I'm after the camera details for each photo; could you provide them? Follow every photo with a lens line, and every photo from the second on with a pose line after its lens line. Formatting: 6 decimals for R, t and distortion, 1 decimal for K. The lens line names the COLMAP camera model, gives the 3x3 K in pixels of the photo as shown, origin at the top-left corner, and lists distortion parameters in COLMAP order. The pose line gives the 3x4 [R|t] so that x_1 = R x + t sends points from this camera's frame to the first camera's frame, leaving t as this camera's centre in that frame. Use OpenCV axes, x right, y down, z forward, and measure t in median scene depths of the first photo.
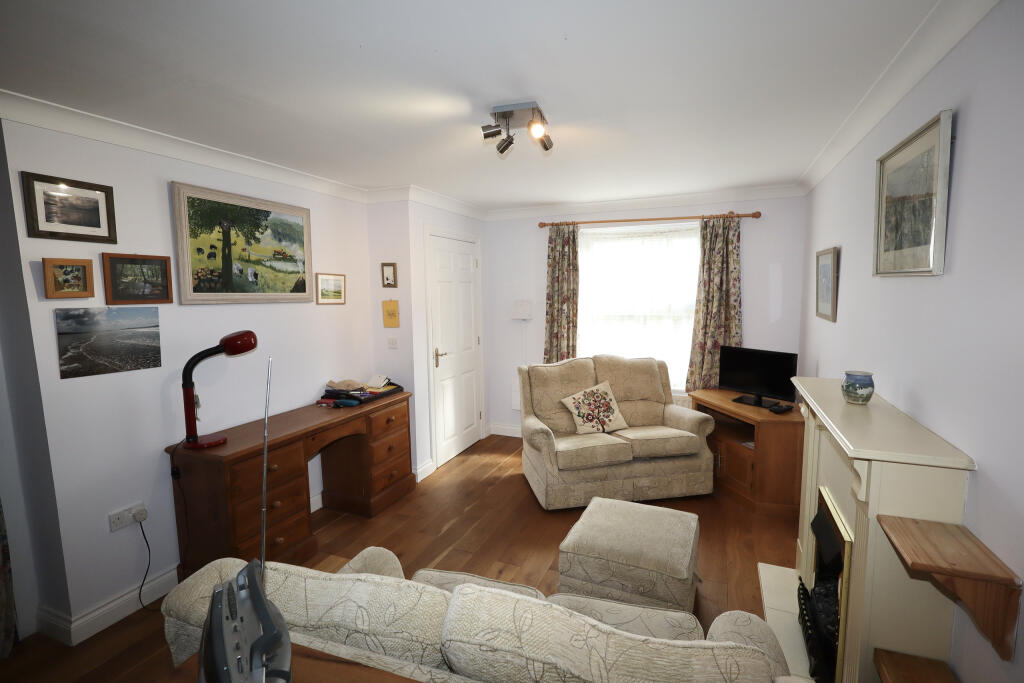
lens RADIAL K [[475.8, 0, 512.0], [0, 475.8, 341.5], [0, 0, 1]] dist [0.003198, 0.000513]
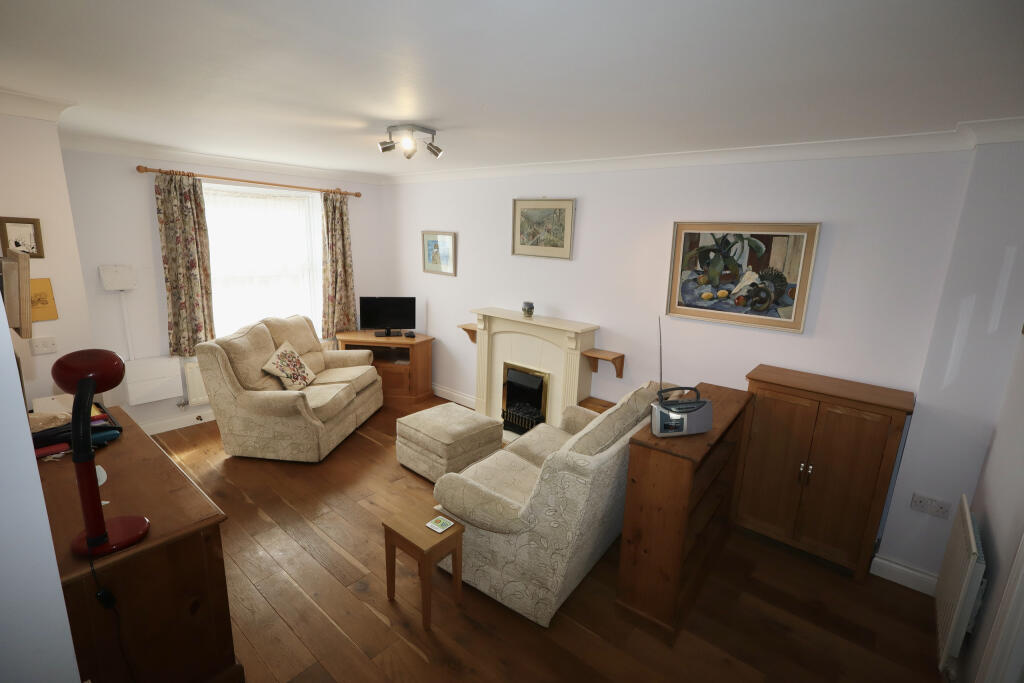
lens RADIAL K [[475.8, 0, 512.0], [0, 475.8, 341.5], [0, 0, 1]] dist [0.003198, 0.000513]
pose [[0.298412, -0.189184, 0.935500, -0.644131], [0.067832, 0.981884, 0.176927, -0.070408], [-0.952024, 0.010659, 0.305838, 0.194609]]
